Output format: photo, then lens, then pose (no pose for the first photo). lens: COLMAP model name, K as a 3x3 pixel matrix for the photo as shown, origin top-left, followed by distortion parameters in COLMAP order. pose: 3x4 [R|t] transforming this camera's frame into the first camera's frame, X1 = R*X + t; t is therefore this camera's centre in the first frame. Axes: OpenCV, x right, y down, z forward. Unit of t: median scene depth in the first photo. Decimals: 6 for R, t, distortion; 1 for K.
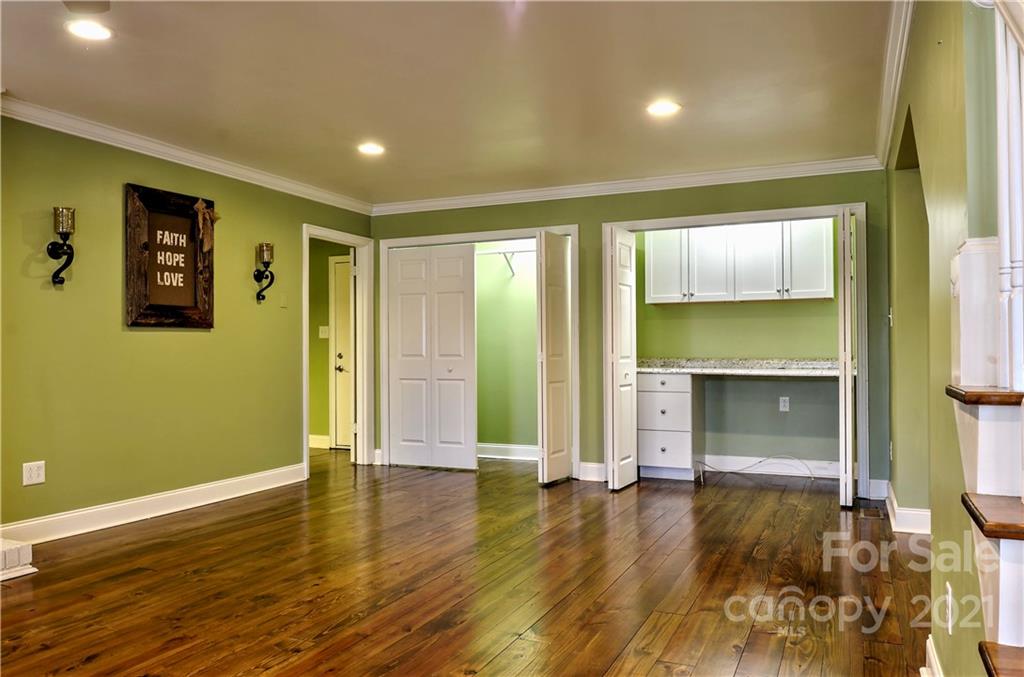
lens RADIAL K [[752.9, 0, 512.0], [0, 752.9, 338.5], [0, 0, 1]] dist [0.031848, -0.068995]
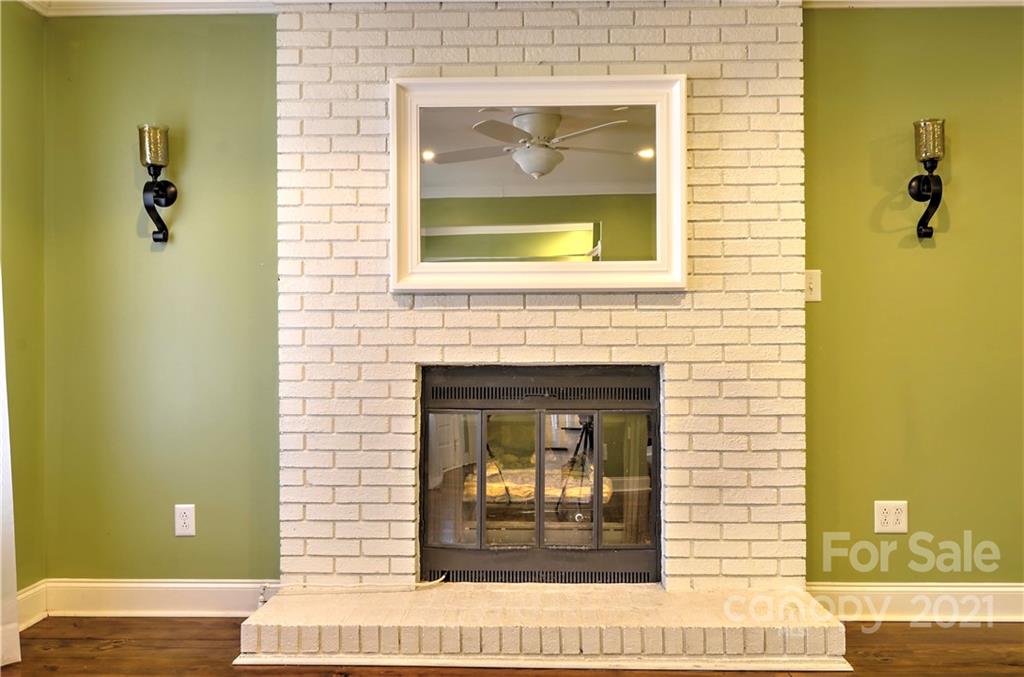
lens RADIAL K [[909.2, 0, 512.0], [0, 909.2, 338.5], [0, 0, 1]] dist [0.004072, -0.000500]
pose [[0.383465, -0.001753, -0.923554, -0.001127], [0.018412, 0.999814, 0.005747, 0.004020], [0.923372, -0.019208, 0.383426, 0.297714]]
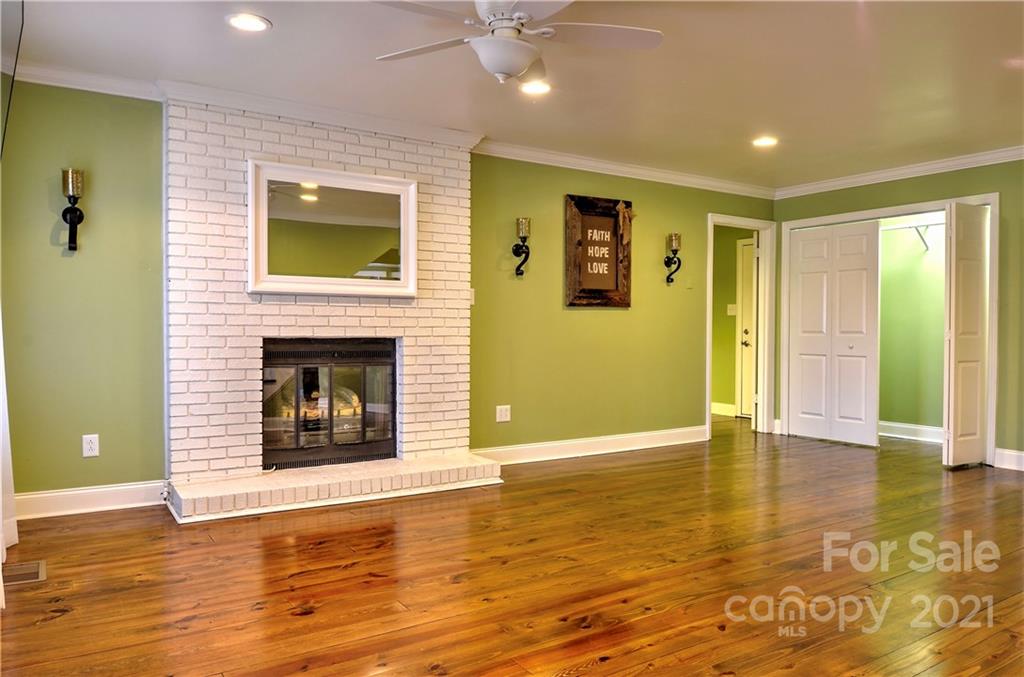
lens RADIAL K [[752.9, 0, 512.0], [0, 752.9, 338.5], [0, 0, 1]] dist [0.031848, -0.068995]
pose [[0.842472, 0.016103, -0.538500, 0.093878], [0.000325, 0.999538, 0.030397, -0.000398], [0.538740, -0.025784, 0.842077, -0.117723]]
